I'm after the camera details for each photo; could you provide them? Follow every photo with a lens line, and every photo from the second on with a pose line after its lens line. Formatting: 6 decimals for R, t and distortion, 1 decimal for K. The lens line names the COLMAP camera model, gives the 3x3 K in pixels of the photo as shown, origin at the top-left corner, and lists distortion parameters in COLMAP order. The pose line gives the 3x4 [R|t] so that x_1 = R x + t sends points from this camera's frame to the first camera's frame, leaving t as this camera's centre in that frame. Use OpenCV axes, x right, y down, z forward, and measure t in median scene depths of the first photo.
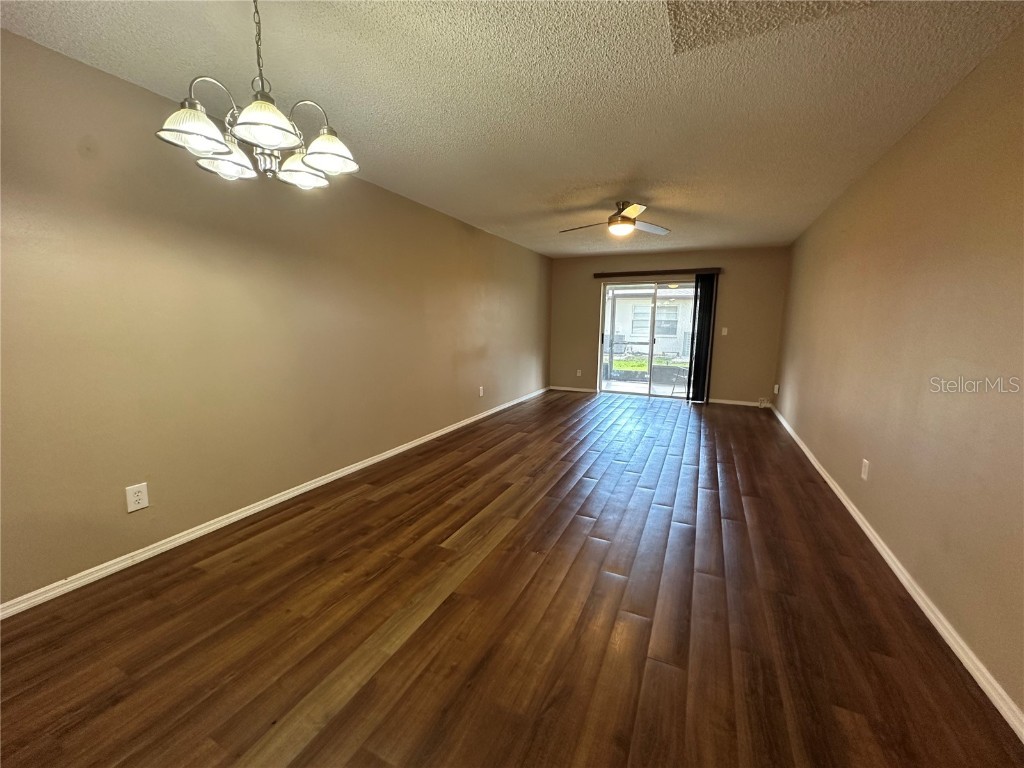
lens RADIAL K [[405.9, 0, 514.8], [0, 405.9, 389.0], [0, 0, 1]] dist [-0.002624, 0.000162]
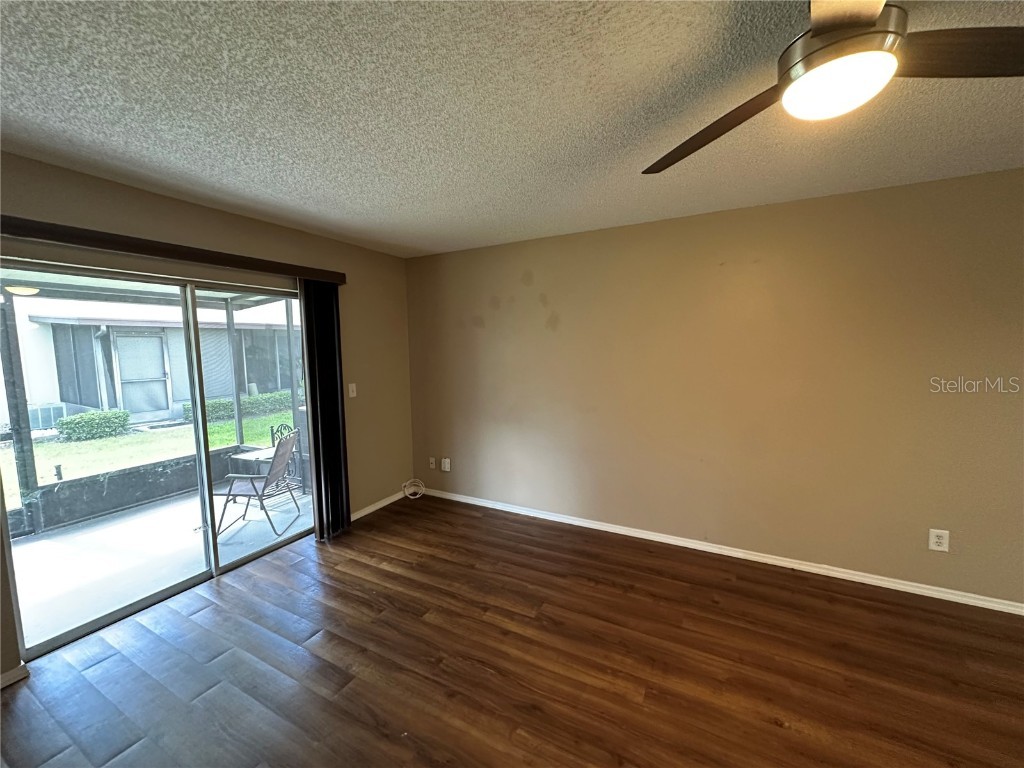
lens RADIAL K [[405.9, 0, 516.1], [0, 405.9, 386.5], [0, 0, 1]] dist [-0.002624, 0.000162]
pose [[0.052885, -0.105467, 0.993015, -0.044621], [0.174247, 0.980126, 0.094819, -0.334964], [-0.983281, 0.168016, 0.070212, 1.544111]]
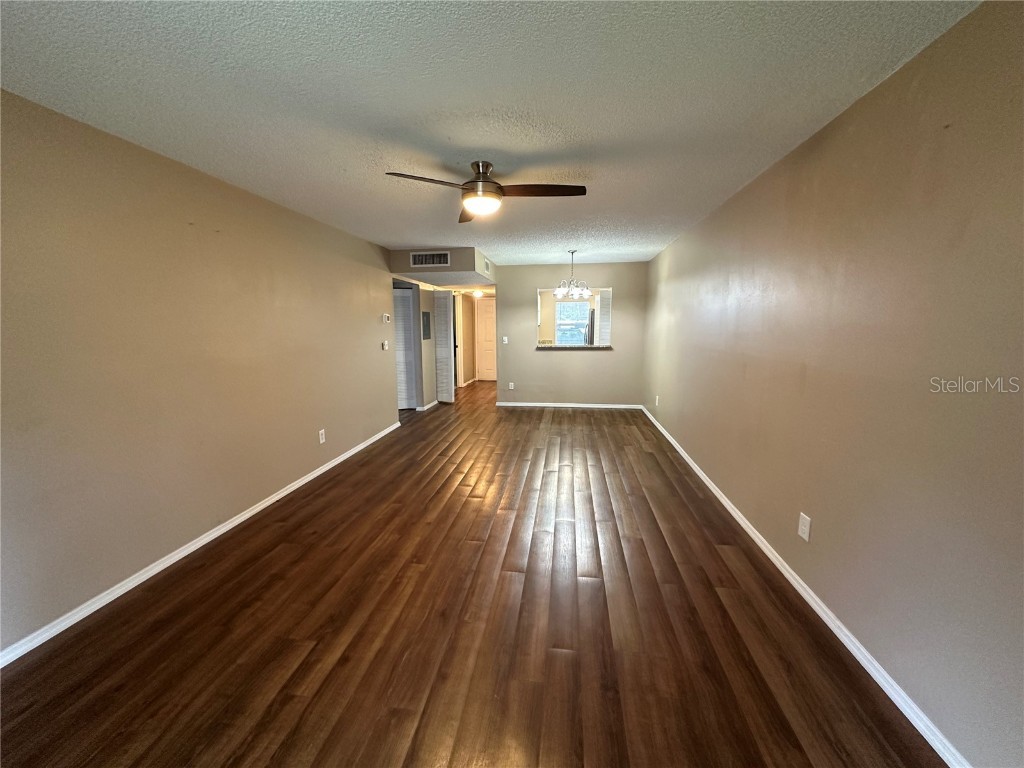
lens RADIAL K [[405.9, 0, 510.8], [0, 405.9, 383.9], [0, 0, 1]] dist [-0.002624, 0.000162]
pose [[-0.956503, 0.040001, -0.288968, 0.527141], [-0.048565, 0.954897, 0.292938, -0.397066], [0.287652, 0.294230, -0.911419, 2.145027]]
